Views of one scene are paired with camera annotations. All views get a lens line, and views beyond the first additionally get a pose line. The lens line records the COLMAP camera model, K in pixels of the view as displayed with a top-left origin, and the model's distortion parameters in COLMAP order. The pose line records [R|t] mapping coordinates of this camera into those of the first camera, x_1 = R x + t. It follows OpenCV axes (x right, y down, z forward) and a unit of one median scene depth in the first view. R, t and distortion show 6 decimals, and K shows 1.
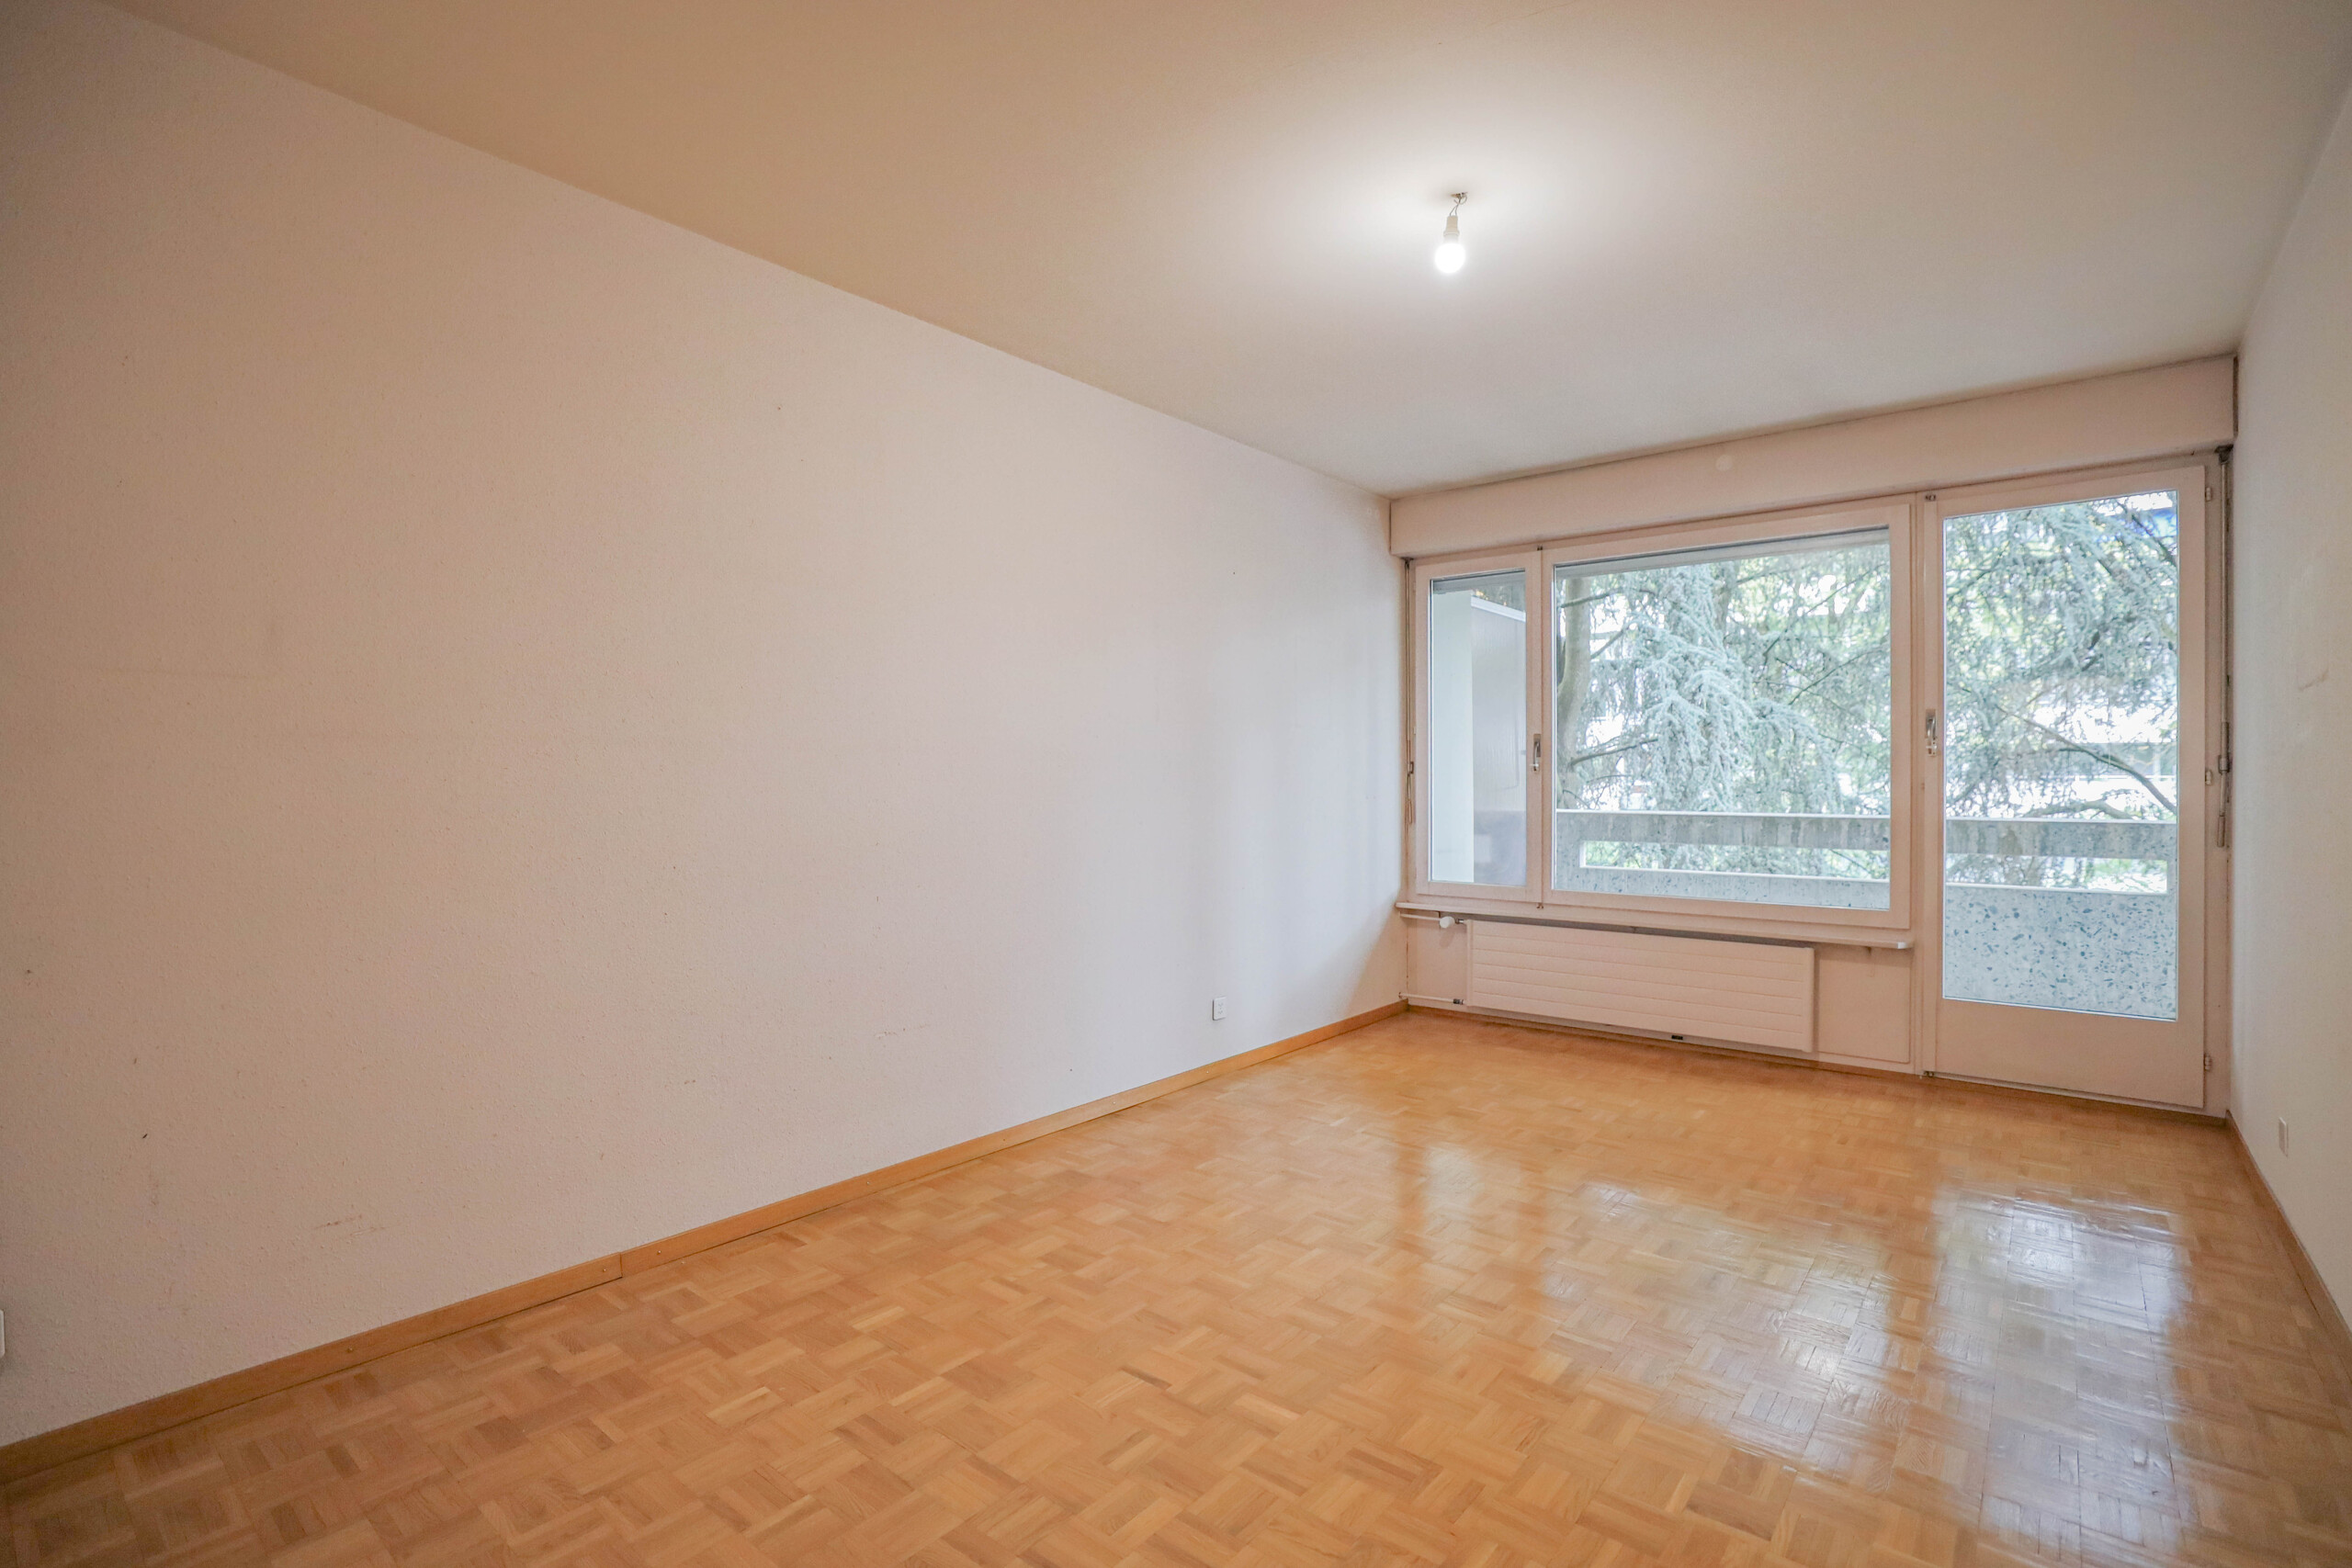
lens RADIAL K [[1082.7, 0, 1158.4], [0, 1082.7, 771.9], [0, 0, 1]] dist [0.003720, 0.000182]
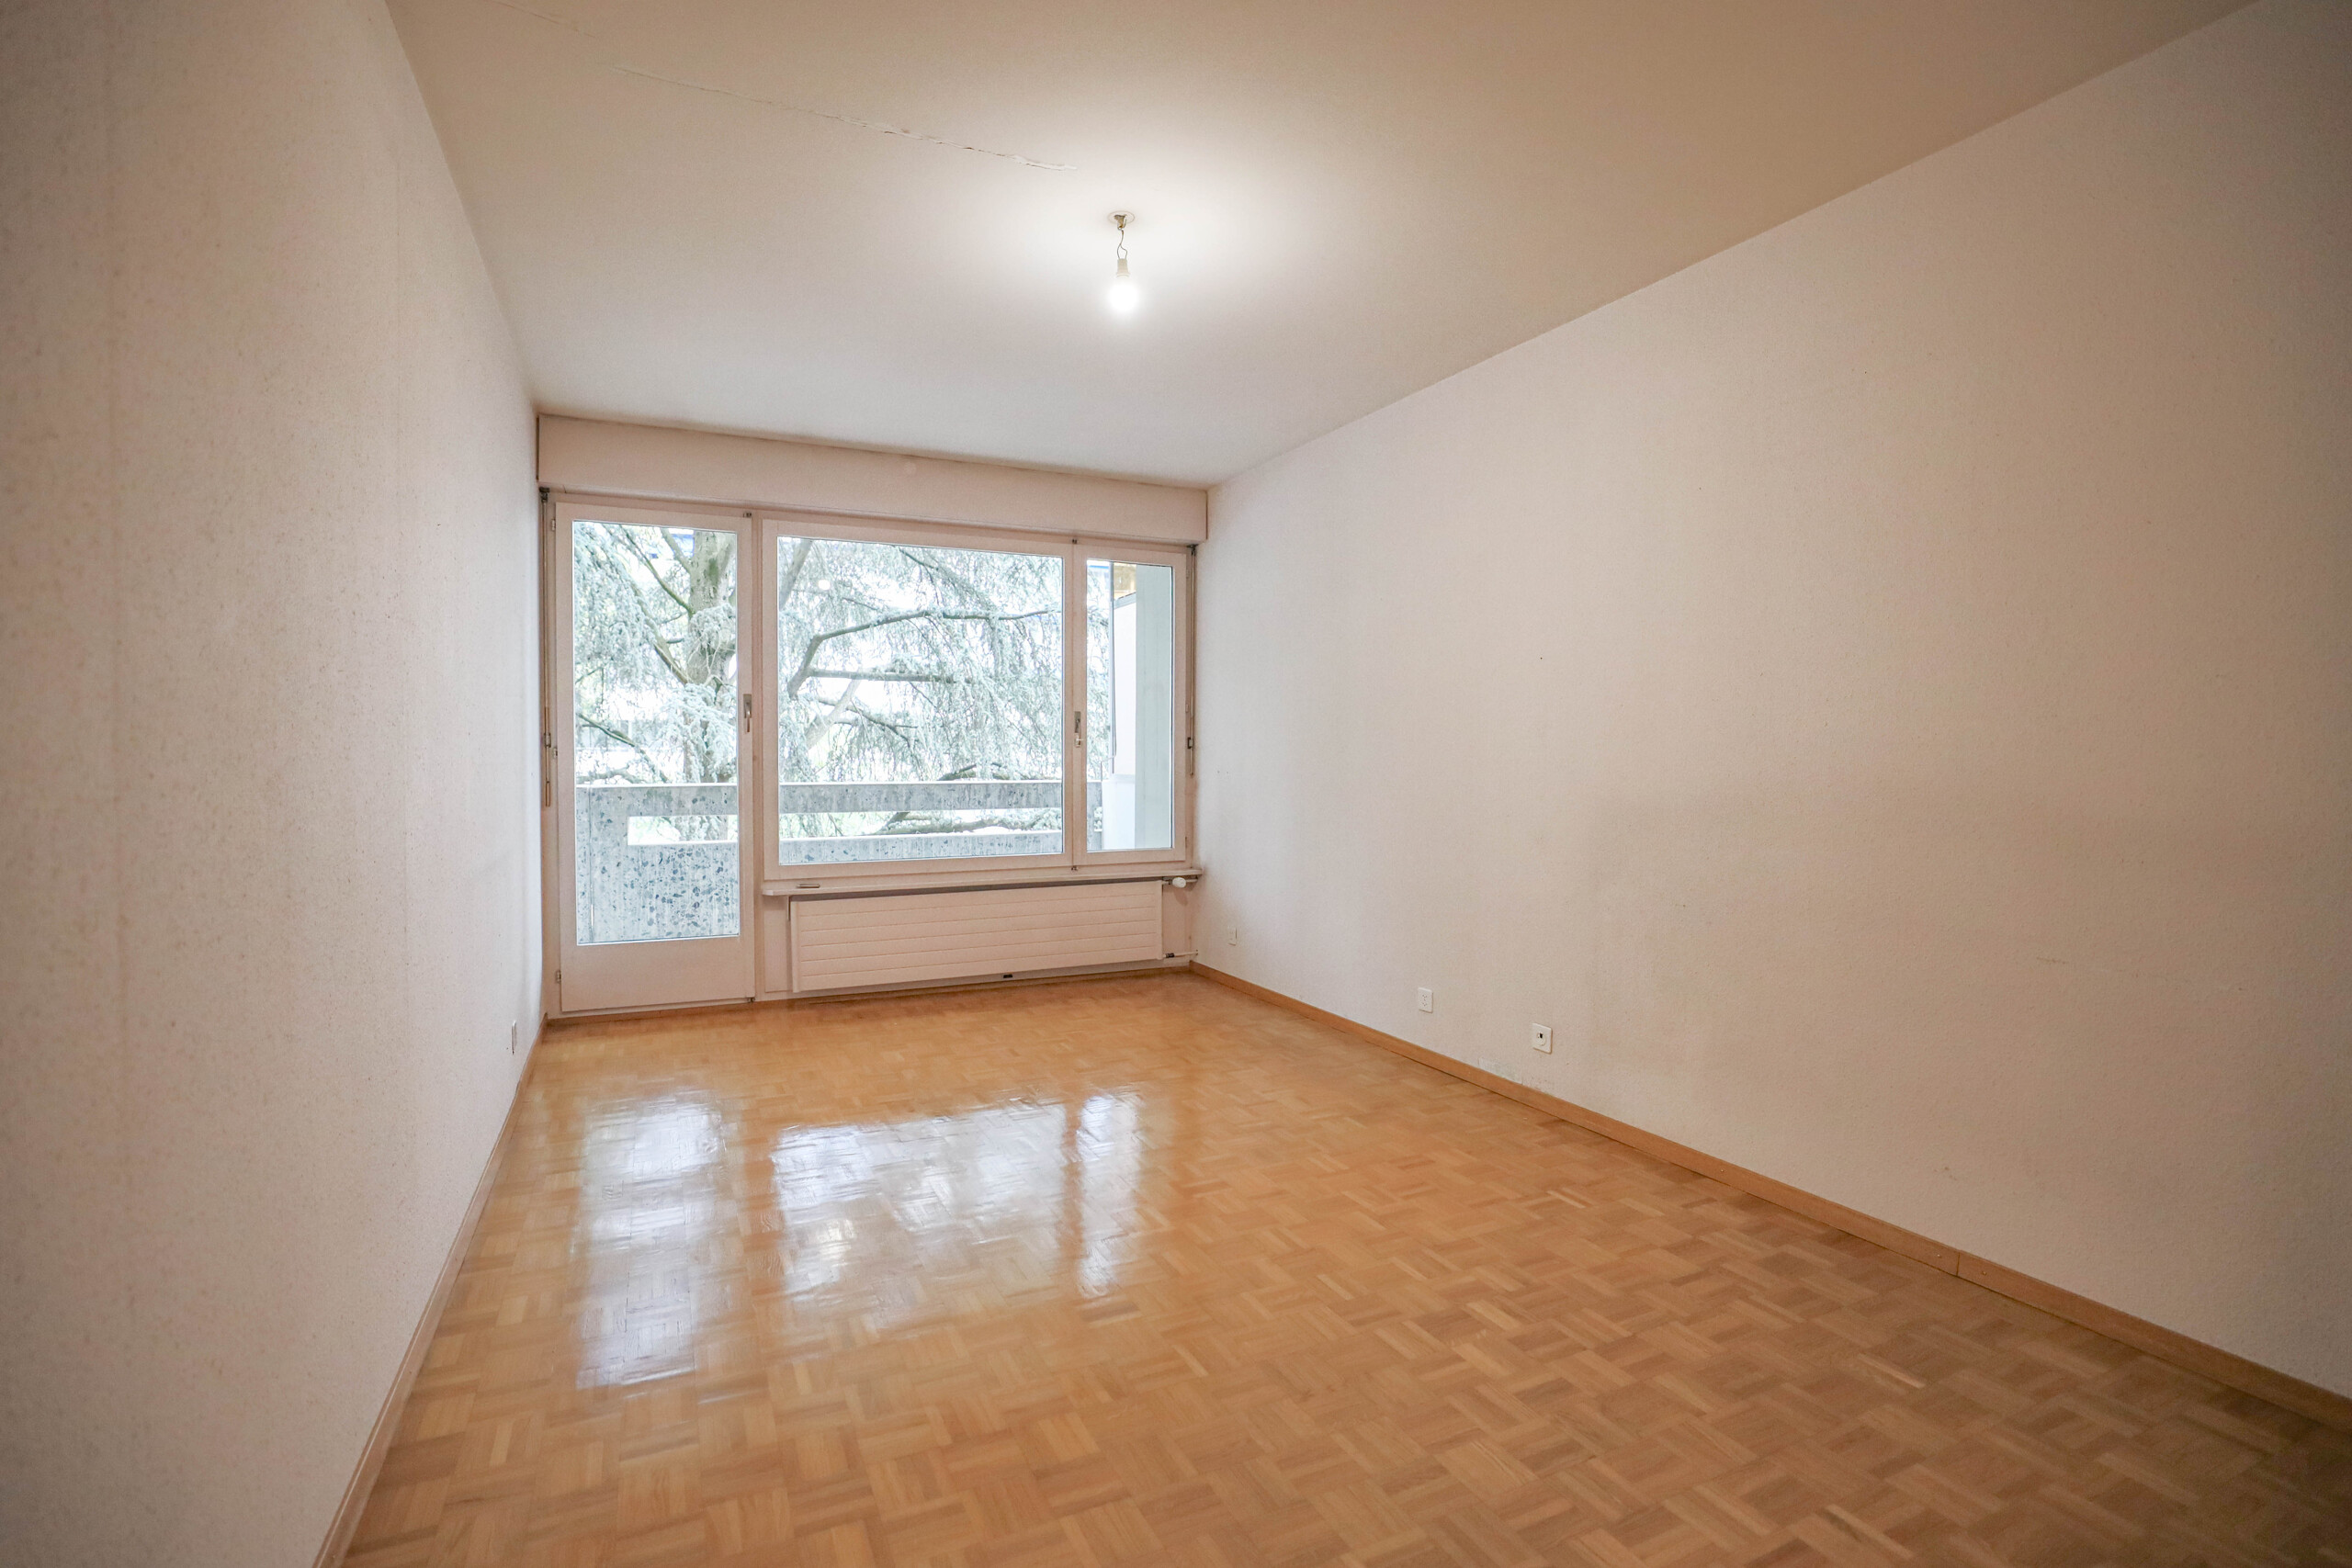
lens RADIAL K [[1082.7, 0, 1156.7], [0, 1082.7, 805.0], [0, 0, 1]] dist [0.003720, 0.000182]
pose [[0.385487, -0.039578, 0.921864, -0.364766], [-0.013801, 0.998721, 0.048649, 0.003788], [-0.922610, -0.031476, 0.384447, 0.299523]]
